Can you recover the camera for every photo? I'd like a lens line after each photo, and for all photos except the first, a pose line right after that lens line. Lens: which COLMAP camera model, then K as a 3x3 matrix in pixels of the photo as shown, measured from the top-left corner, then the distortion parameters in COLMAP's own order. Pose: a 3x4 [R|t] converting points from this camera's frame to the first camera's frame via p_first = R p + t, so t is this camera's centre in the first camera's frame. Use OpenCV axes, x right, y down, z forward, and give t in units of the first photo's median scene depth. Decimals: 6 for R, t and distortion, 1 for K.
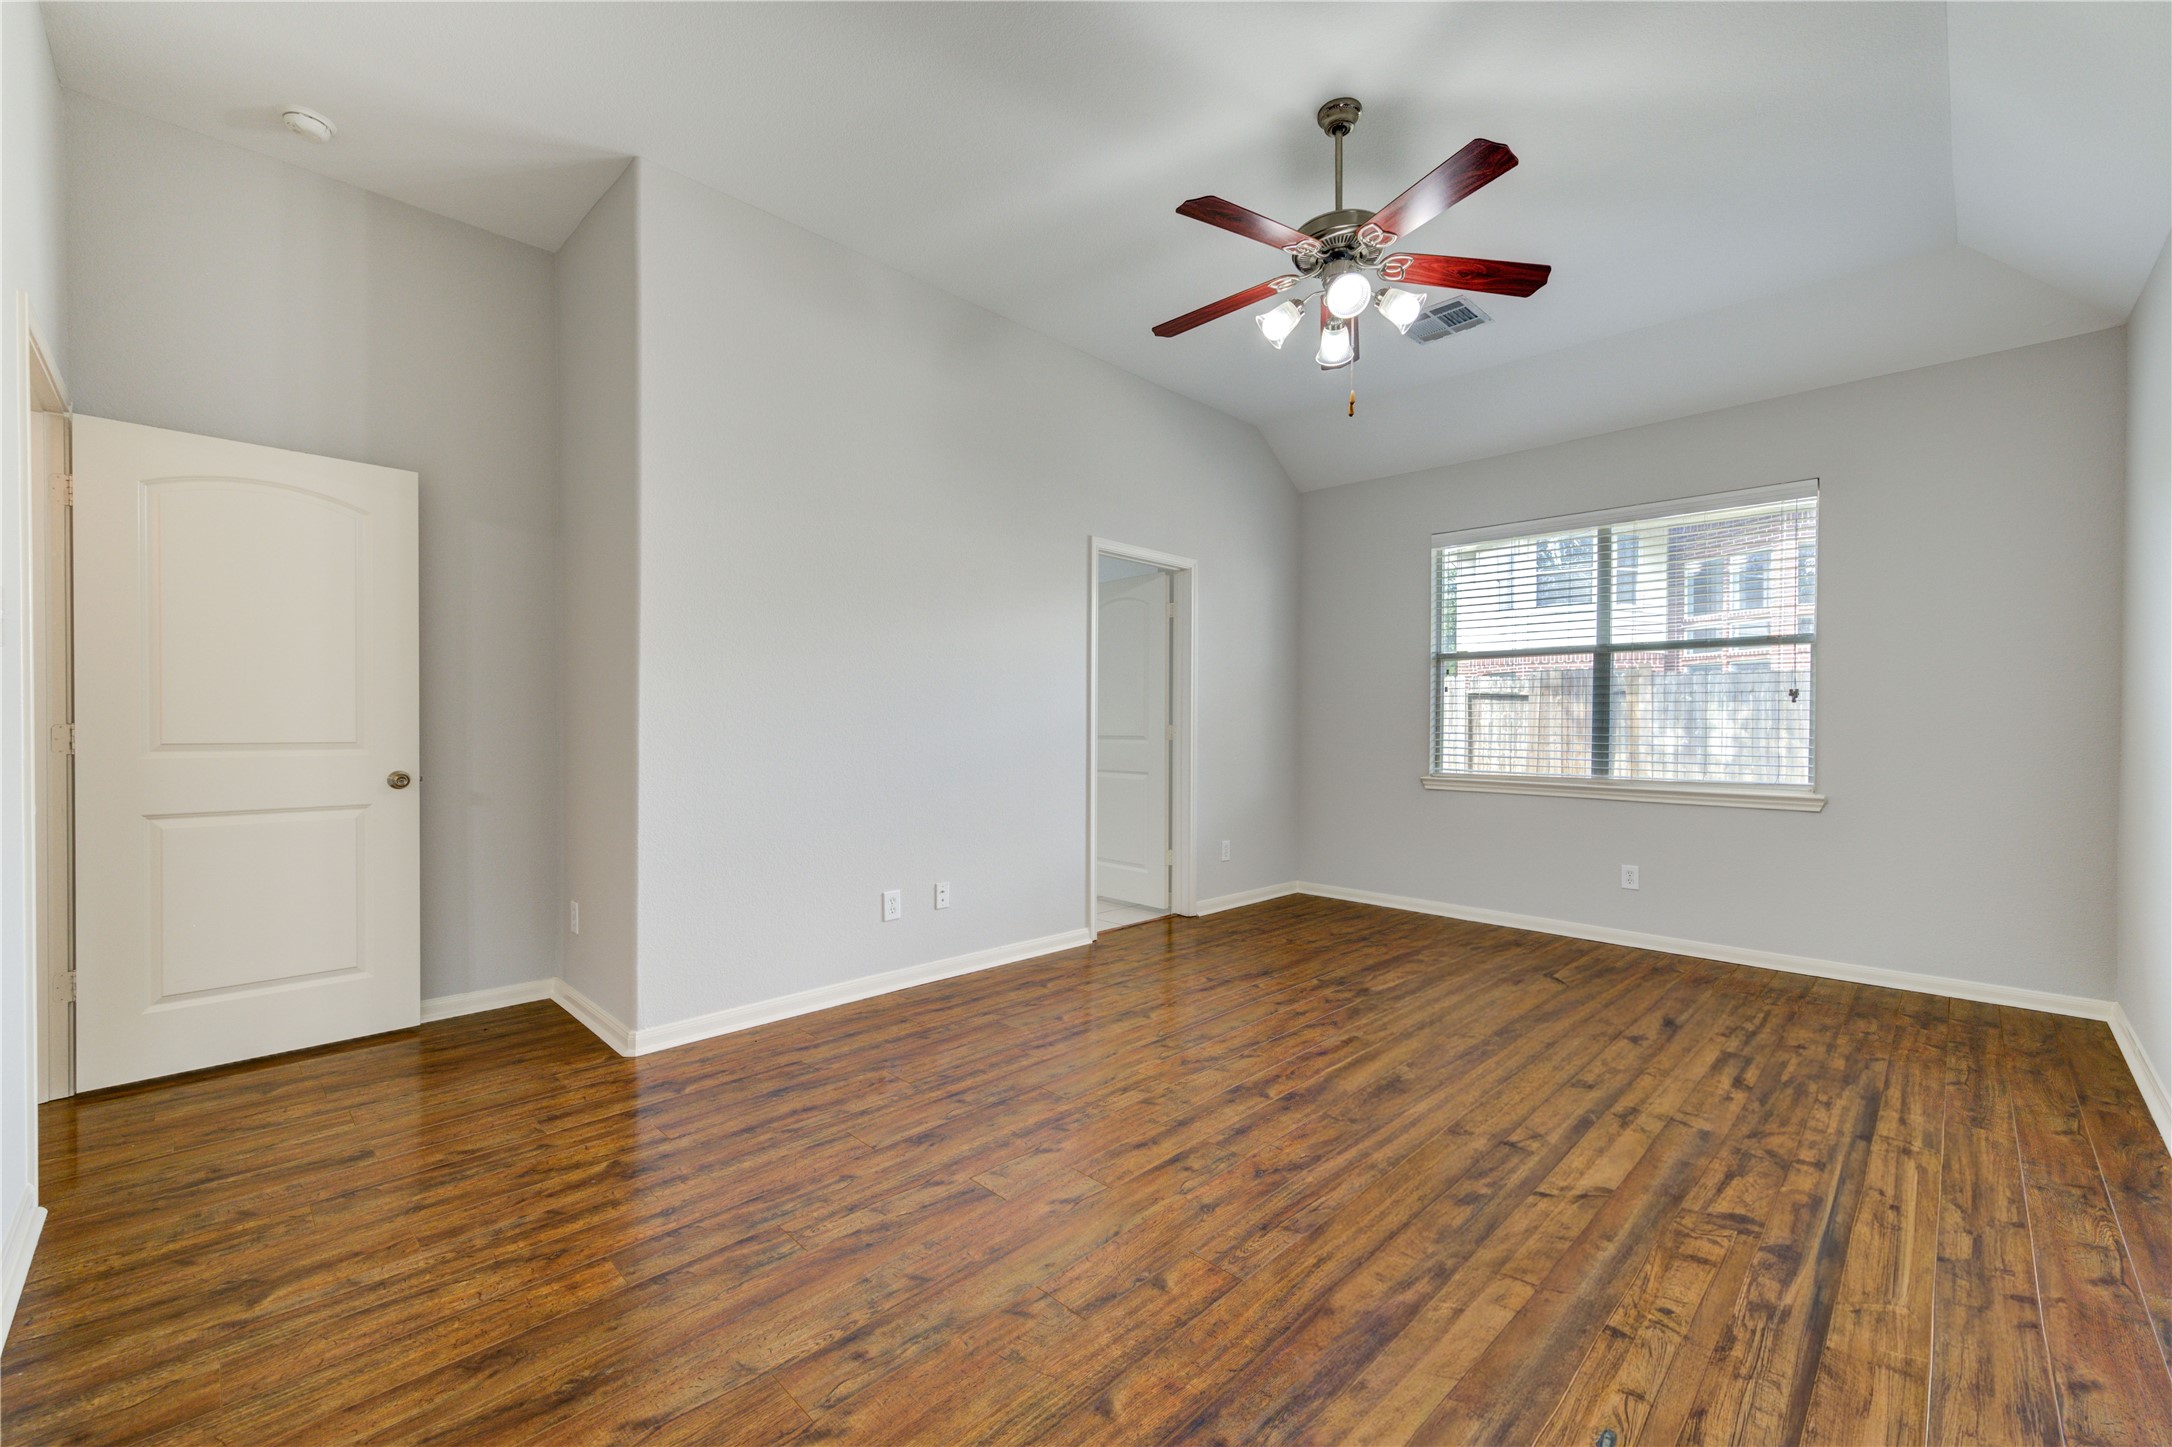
lens RADIAL K [[855.8, 0, 1083.0], [0, 855.8, 732.0], [0, 0, 1]] dist [0.001379, 0.000003]
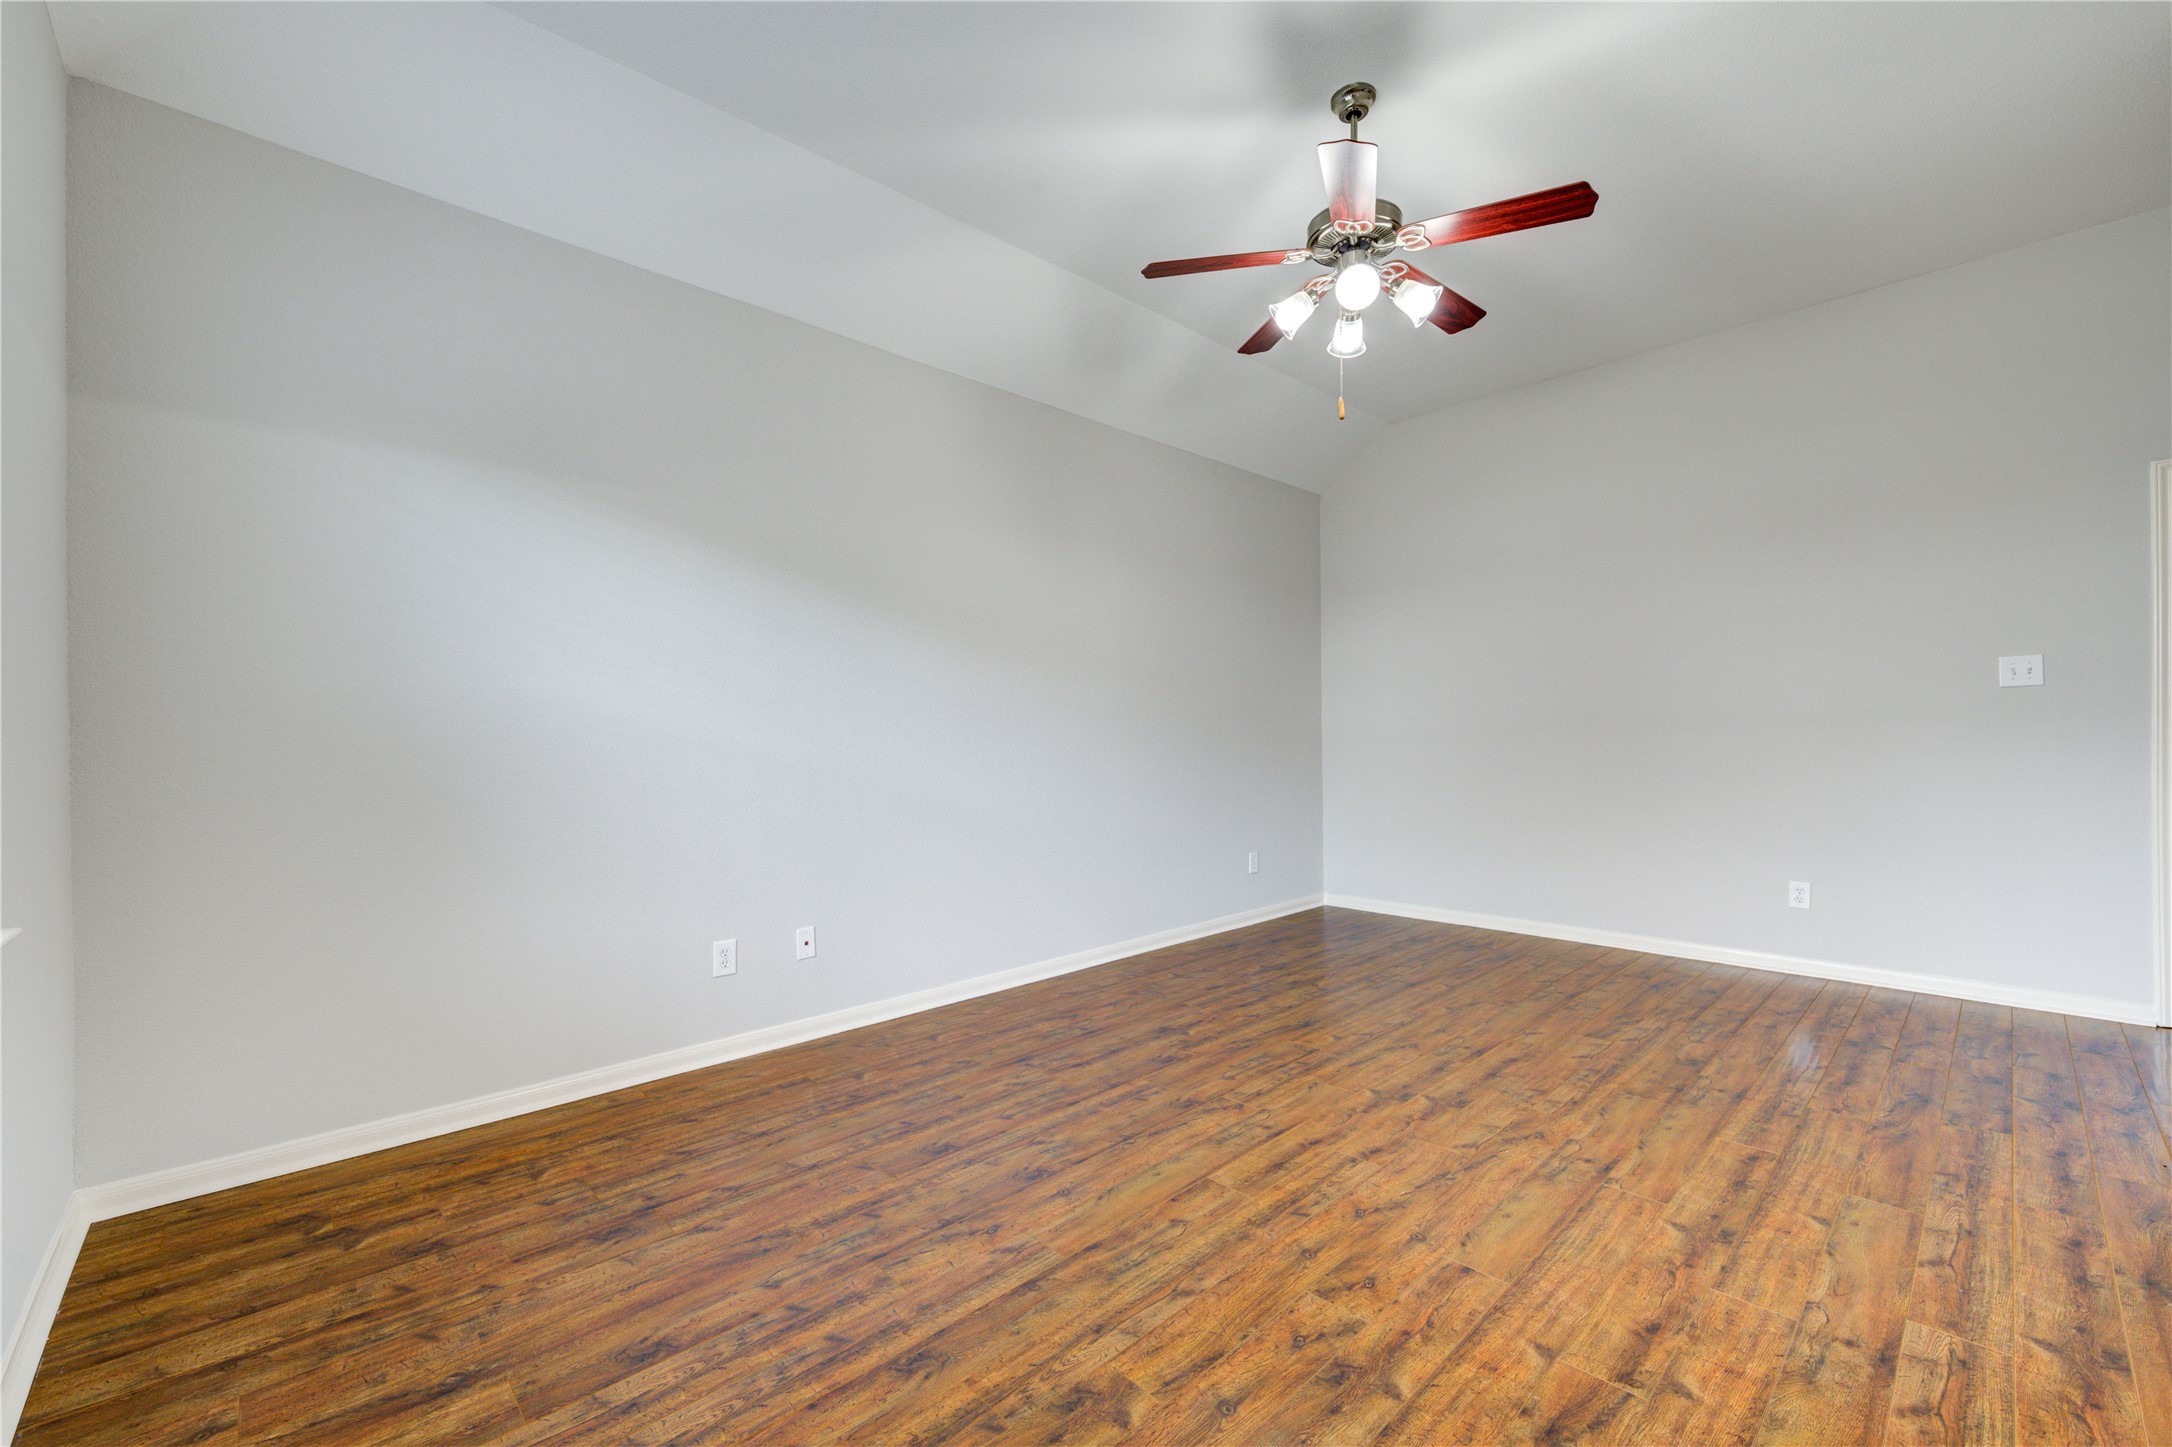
lens RADIAL K [[877.4, 0, 1093.7], [0, 877.4, 721.7], [0, 0, 1]] dist [-0.006377, -0.000420]
pose [[-0.999849, 0.006552, 0.016102, 0.425673], [0.006448, 0.999958, -0.006503, -0.011101], [-0.016144, -0.006398, -0.999849, 1.474920]]
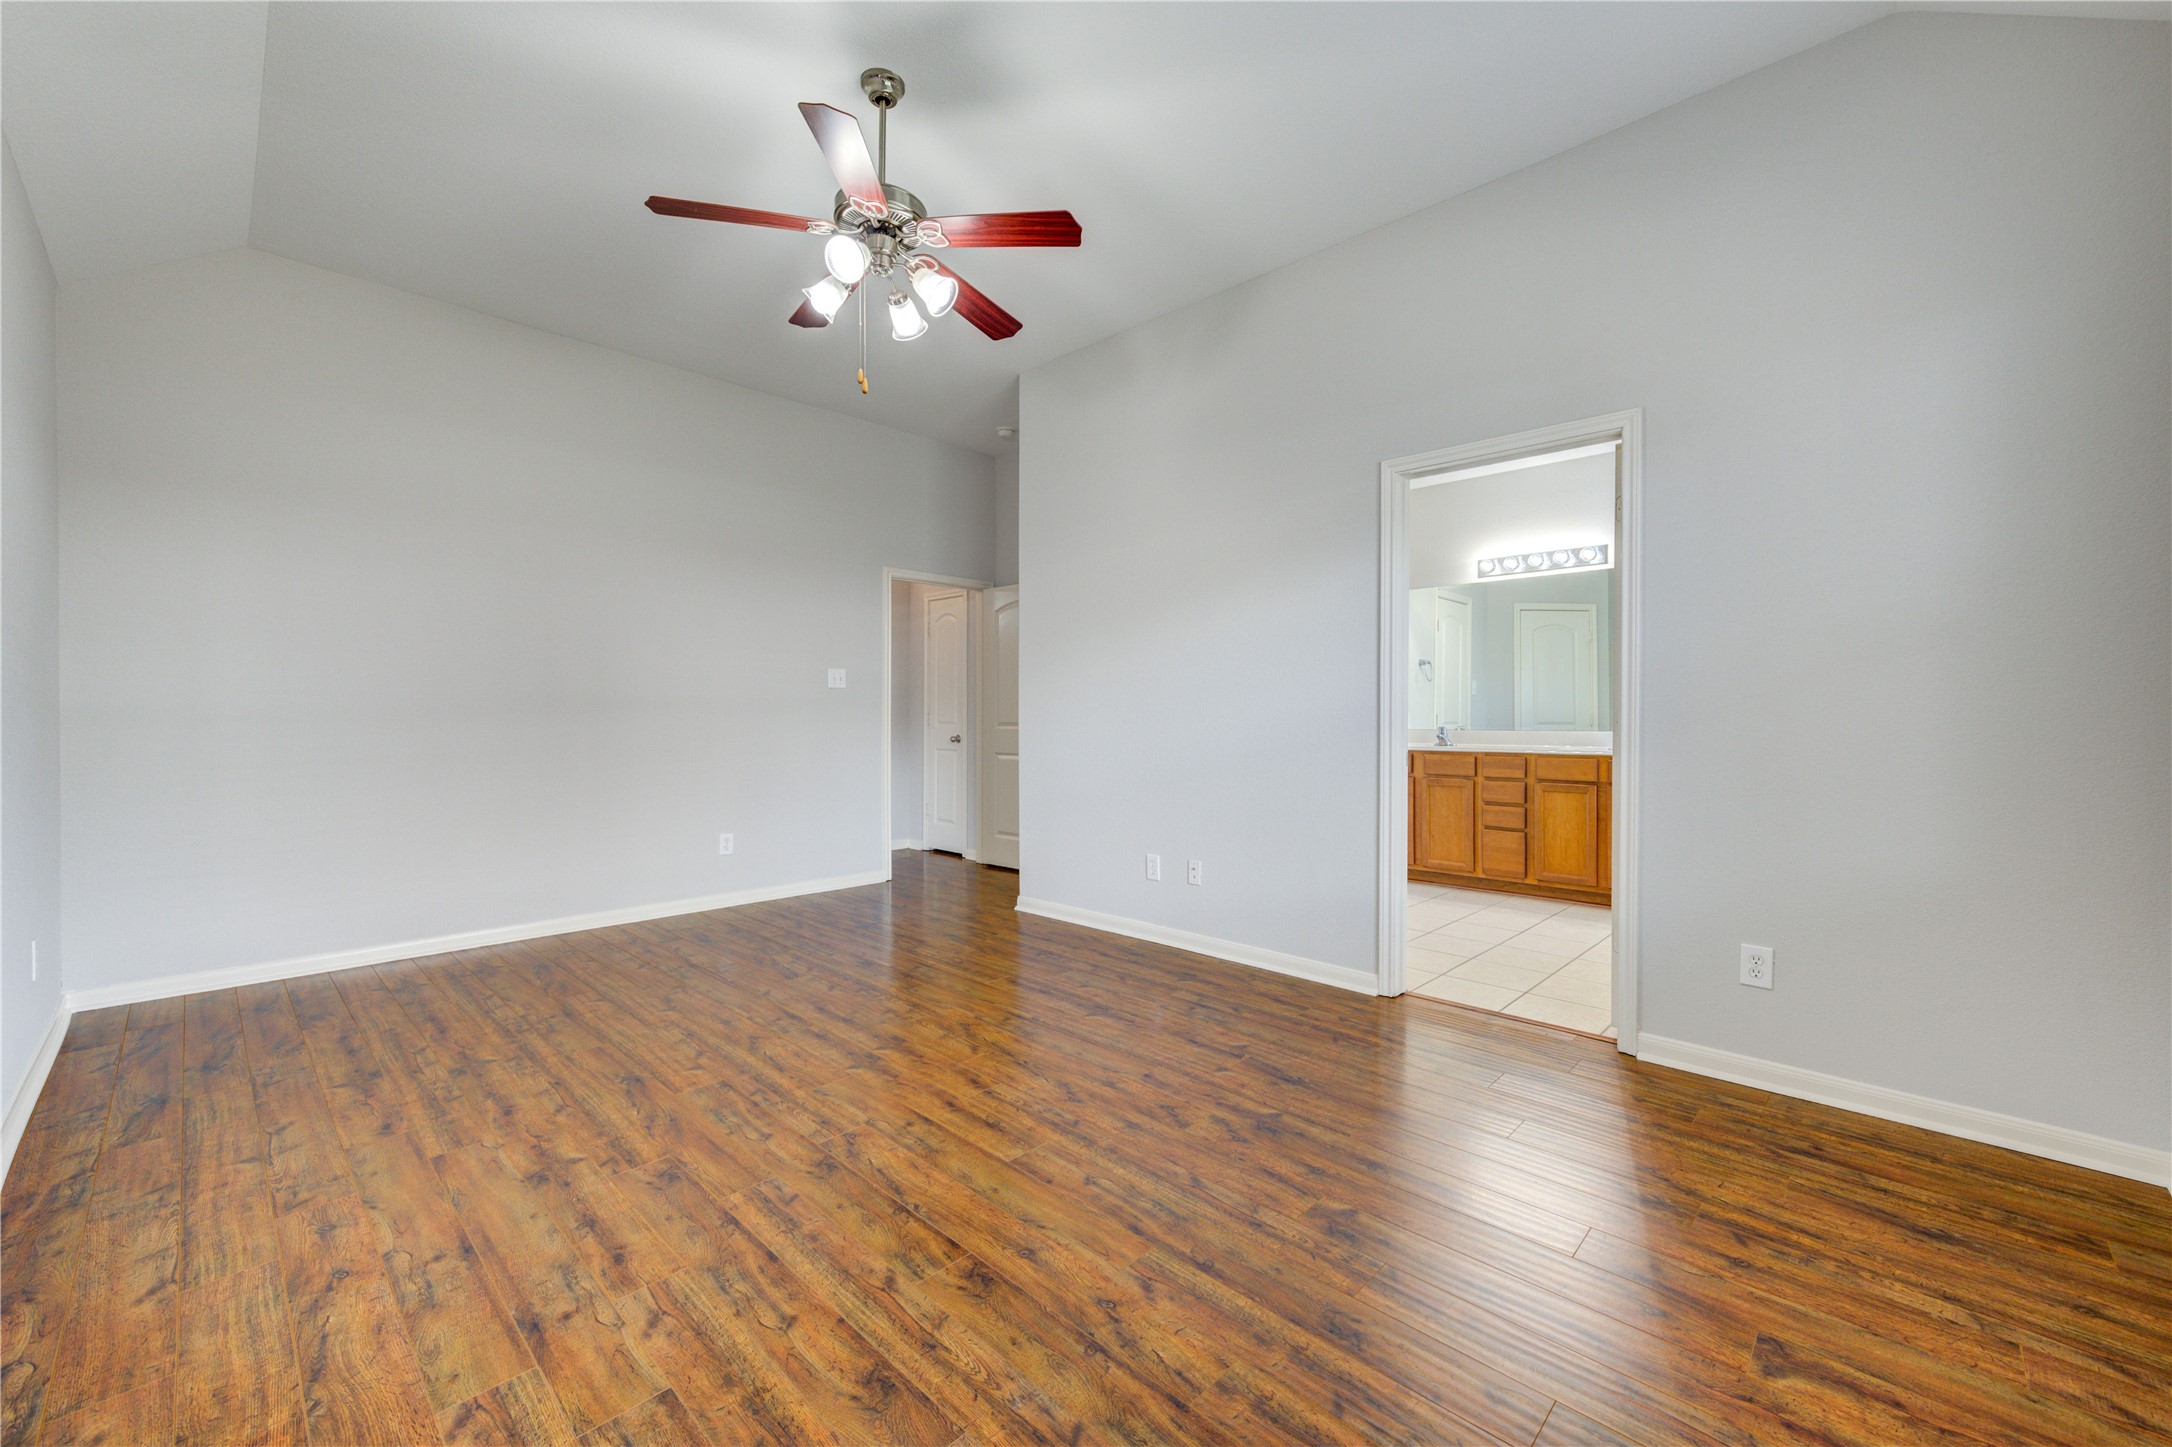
lens RADIAL K [[863.2, 0, 1098.1], [0, 863.2, 722.1], [0, 0, 1]] dist [0.000458, -0.000507]
pose [[0.030095, 0.004527, -0.999537, 0.951623], [-0.008212, 0.999957, 0.004282, 0.001474], [0.999513, 0.008079, 0.030131, 0.895944]]
